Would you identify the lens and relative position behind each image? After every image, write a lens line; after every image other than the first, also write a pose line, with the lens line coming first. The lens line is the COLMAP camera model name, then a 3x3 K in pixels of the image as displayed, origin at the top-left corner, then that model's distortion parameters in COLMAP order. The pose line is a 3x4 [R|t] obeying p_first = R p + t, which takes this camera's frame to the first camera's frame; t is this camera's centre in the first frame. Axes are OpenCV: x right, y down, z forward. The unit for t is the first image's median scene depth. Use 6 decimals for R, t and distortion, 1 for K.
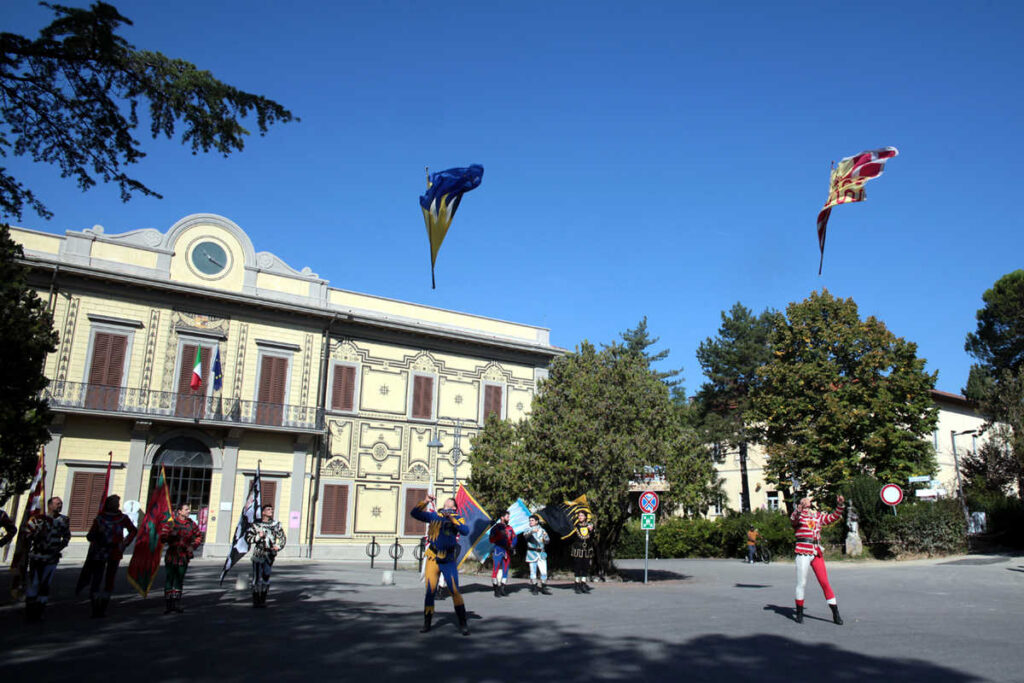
lens RADIAL K [[822.3, 0, 594.9], [0, 822.3, 328.1], [0, 0, 1]] dist [-0.118500, 0.098533]
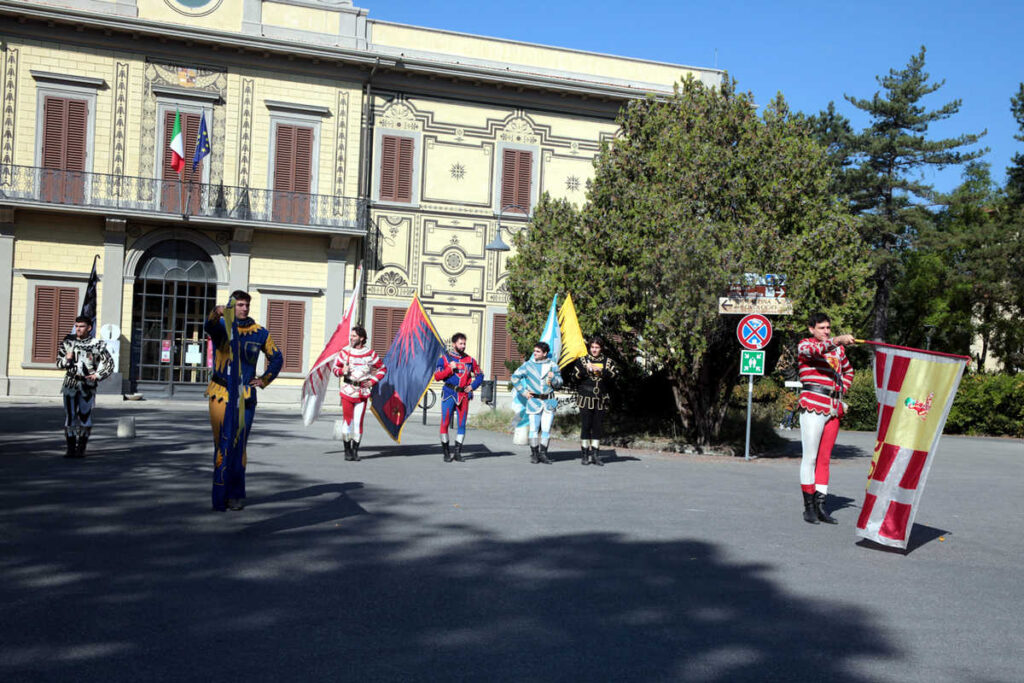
lens RADIAL K [[1194.3, 0, 512.0], [0, 1194.3, 341.5], [0, 0, 1]] dist [0.014917, 0.123261]
pose [[0.946545, 0.025436, -0.321568, 0.125371], [0.040708, 0.979497, 0.197305, 0.022896], [0.319993, -0.199848, 0.926102, 0.067784]]
